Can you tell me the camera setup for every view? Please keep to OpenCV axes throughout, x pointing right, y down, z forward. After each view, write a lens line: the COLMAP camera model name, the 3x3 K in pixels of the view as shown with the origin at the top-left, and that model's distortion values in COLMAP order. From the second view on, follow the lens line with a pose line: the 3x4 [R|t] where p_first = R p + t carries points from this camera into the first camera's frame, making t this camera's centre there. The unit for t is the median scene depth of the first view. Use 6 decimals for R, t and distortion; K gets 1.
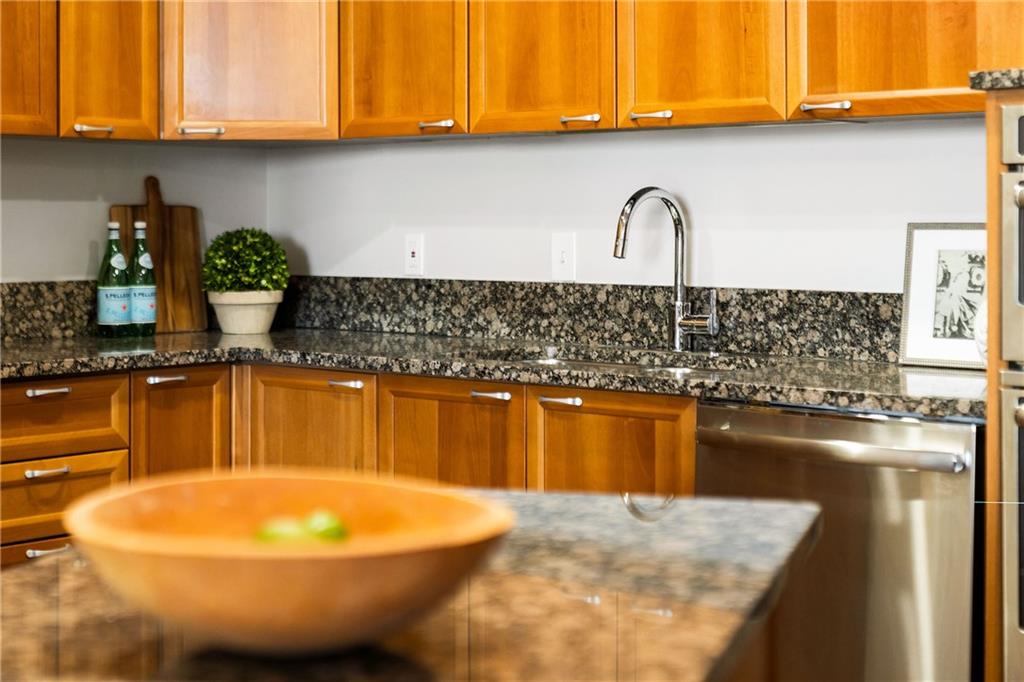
lens RADIAL K [[1852.6, 0, 513.4], [0, 1852.6, 209.6], [0, 0, 1]] dist [0.001015, 0.010327]
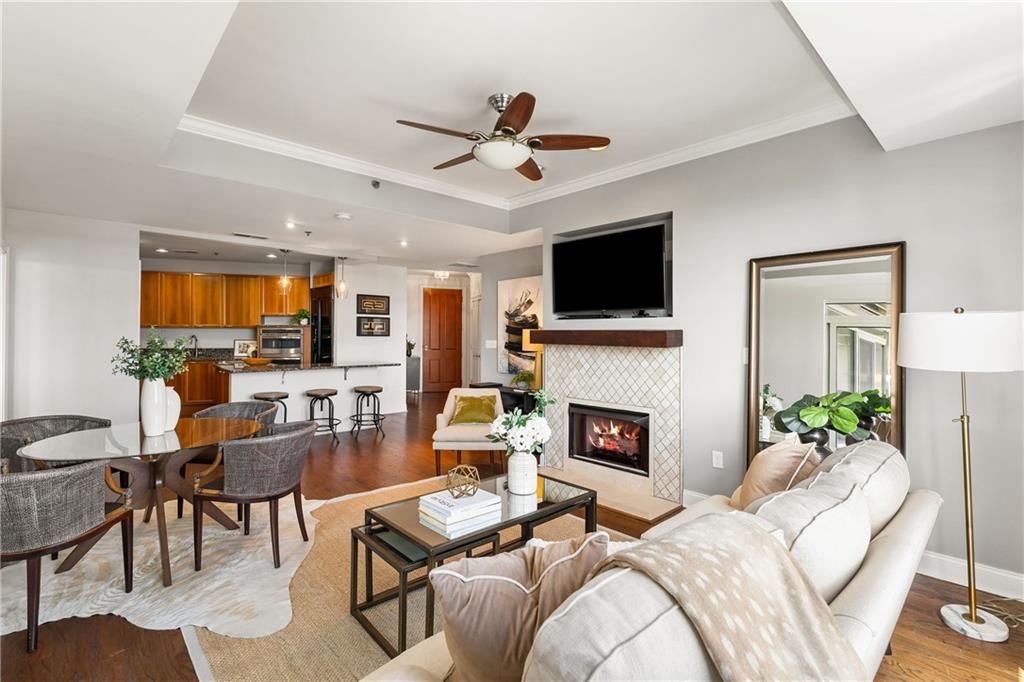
lens RADIAL K [[470.4, 0, 508.7], [0, 470.4, 332.7], [0, 0, 1]] dist [0.000271, -0.000025]
pose [[0.525798, 0.004204, 0.850599, -0.842646], [-0.008673, 0.999962, 0.000419, -0.031605], [-0.850565, -0.007597, 0.525815, -1.046009]]
